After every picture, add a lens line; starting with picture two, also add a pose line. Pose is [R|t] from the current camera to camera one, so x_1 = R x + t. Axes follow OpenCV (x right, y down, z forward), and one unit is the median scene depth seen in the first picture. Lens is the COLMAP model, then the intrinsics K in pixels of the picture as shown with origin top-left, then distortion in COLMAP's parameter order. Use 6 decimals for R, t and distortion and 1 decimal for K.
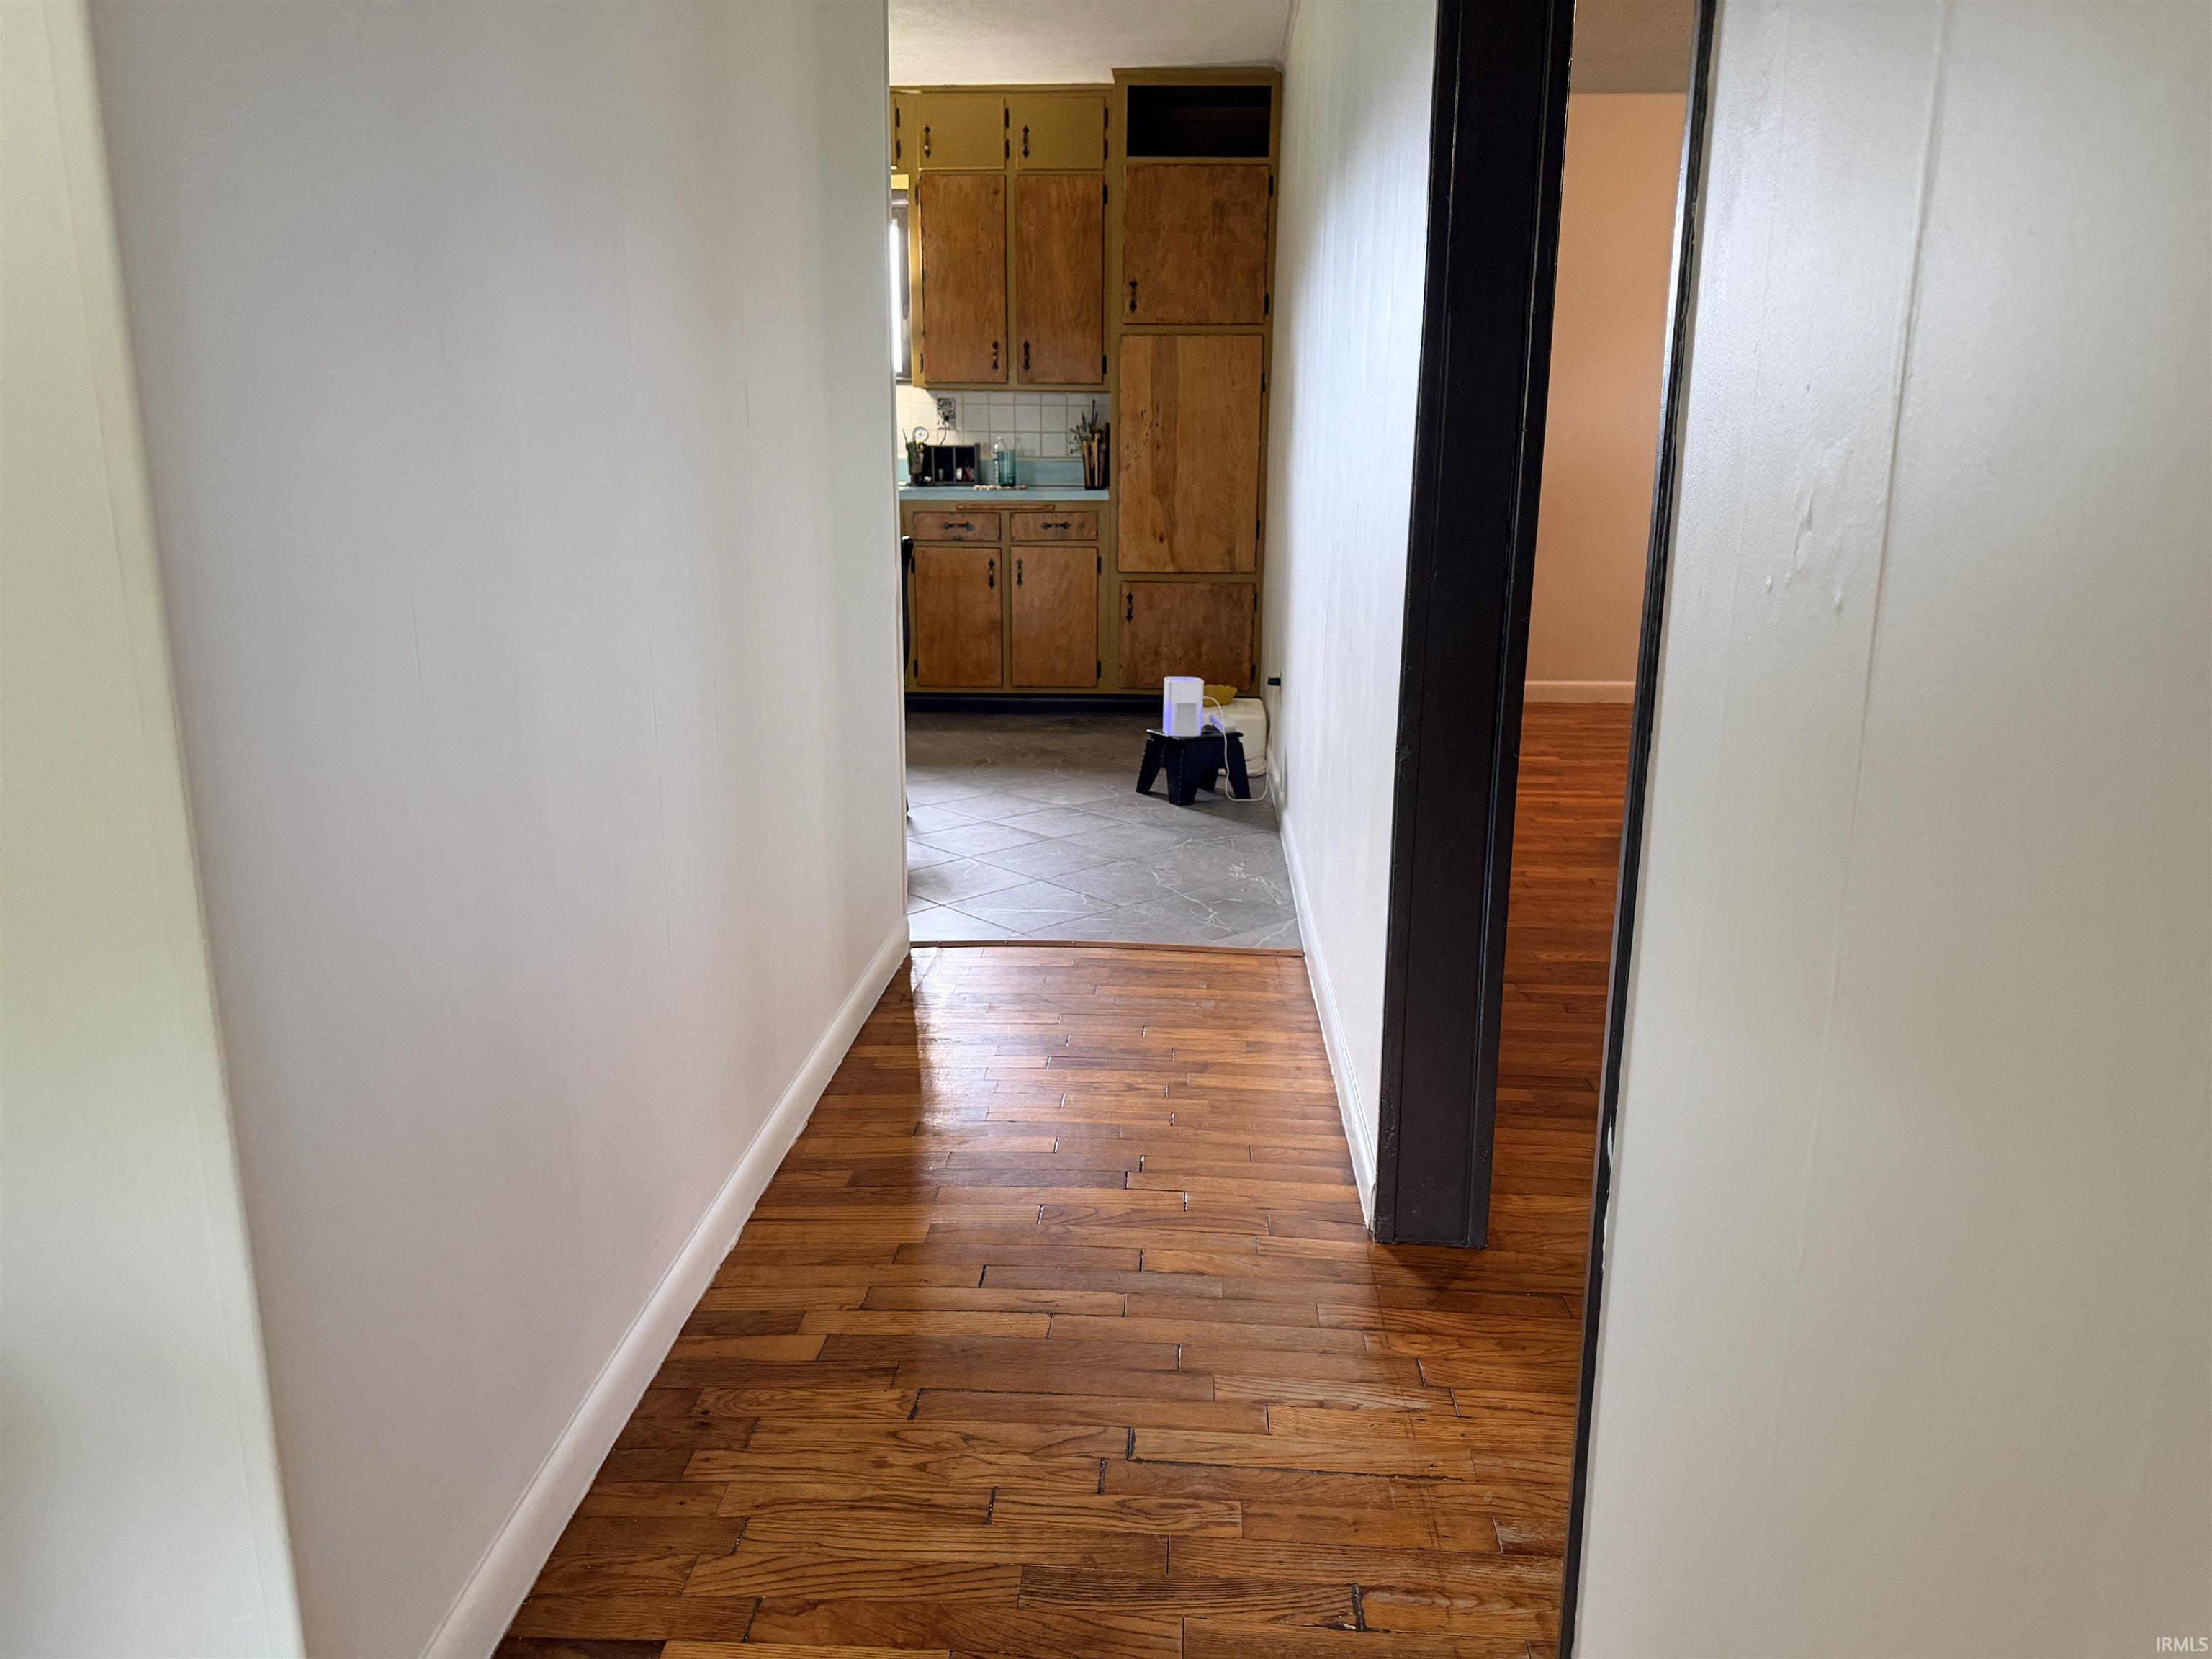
lens RADIAL K [[1546.8, 0, 1093.1], [0, 1546.8, 868.1], [0, 0, 1]] dist [0.061133, -0.074609]
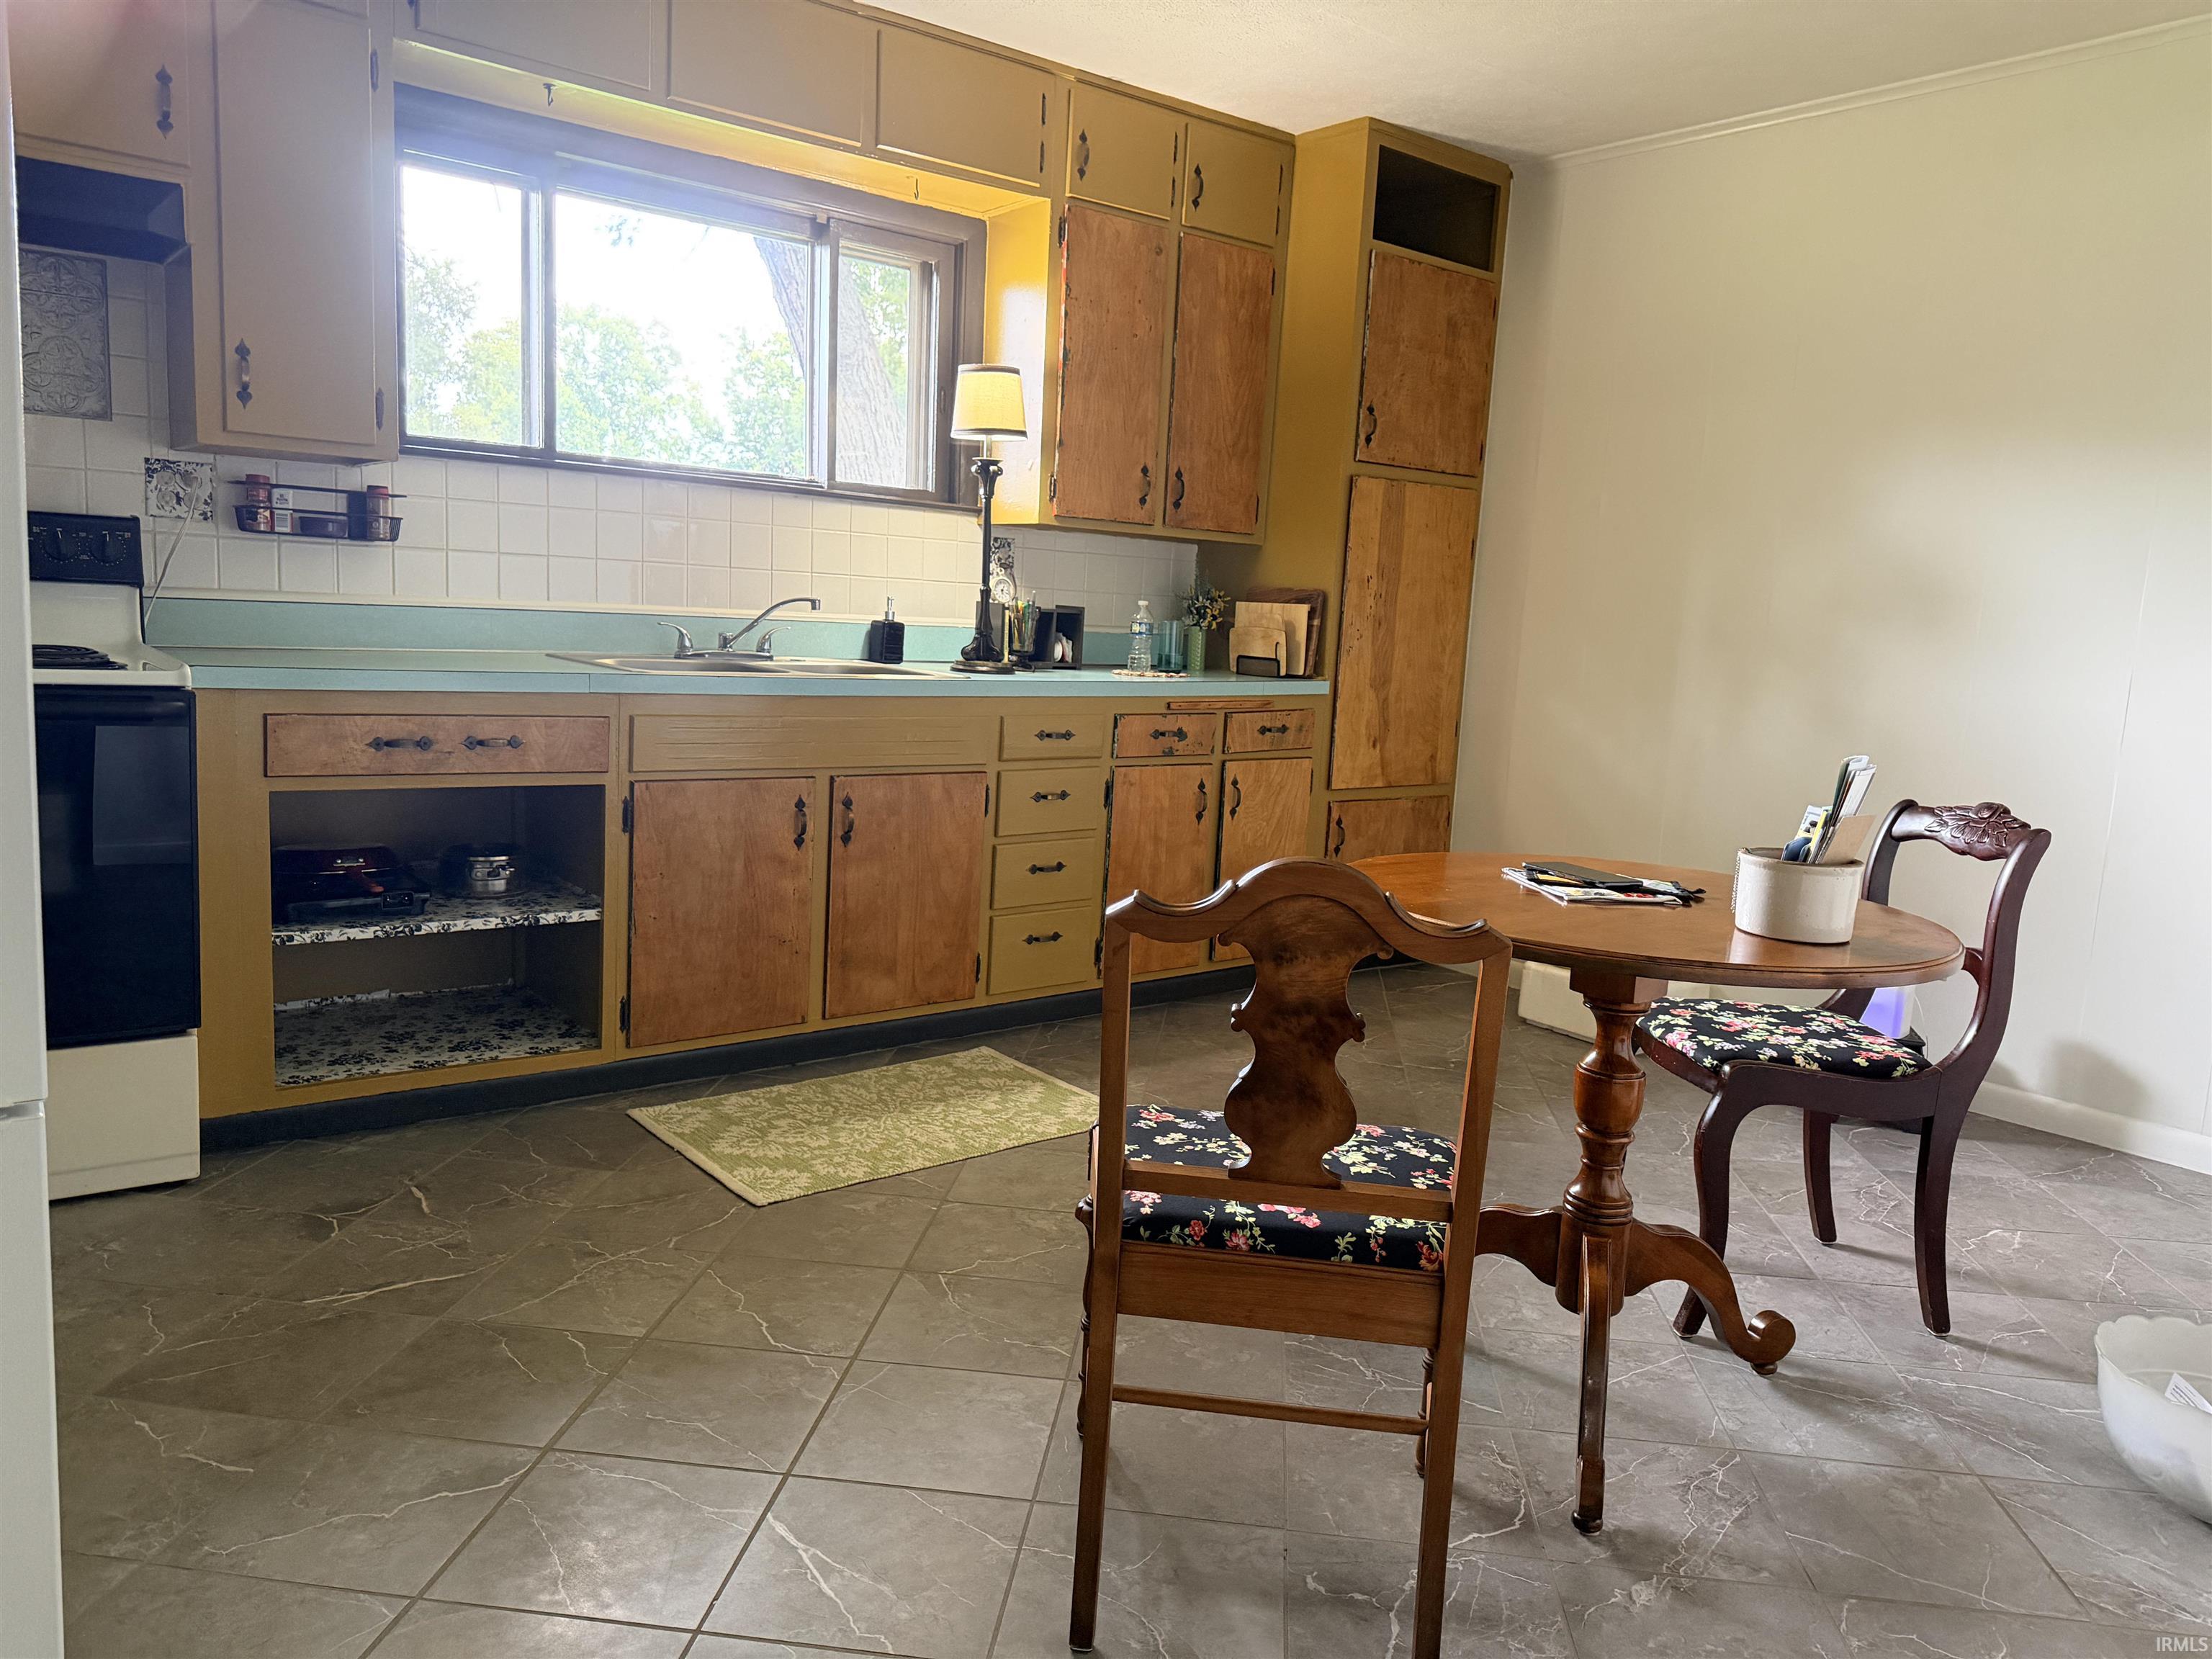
lens RADIAL K [[1546.8, 0, 1103.9], [0, 1546.8, 847.5], [0, 0, 1]] dist [0.061133, -0.074609]
pose [[0.748147, -0.073279, 0.659474, -0.544737], [0.129715, 0.990859, -0.037055, -0.151808], [-0.650731, 0.113266, 0.750813, 0.530103]]
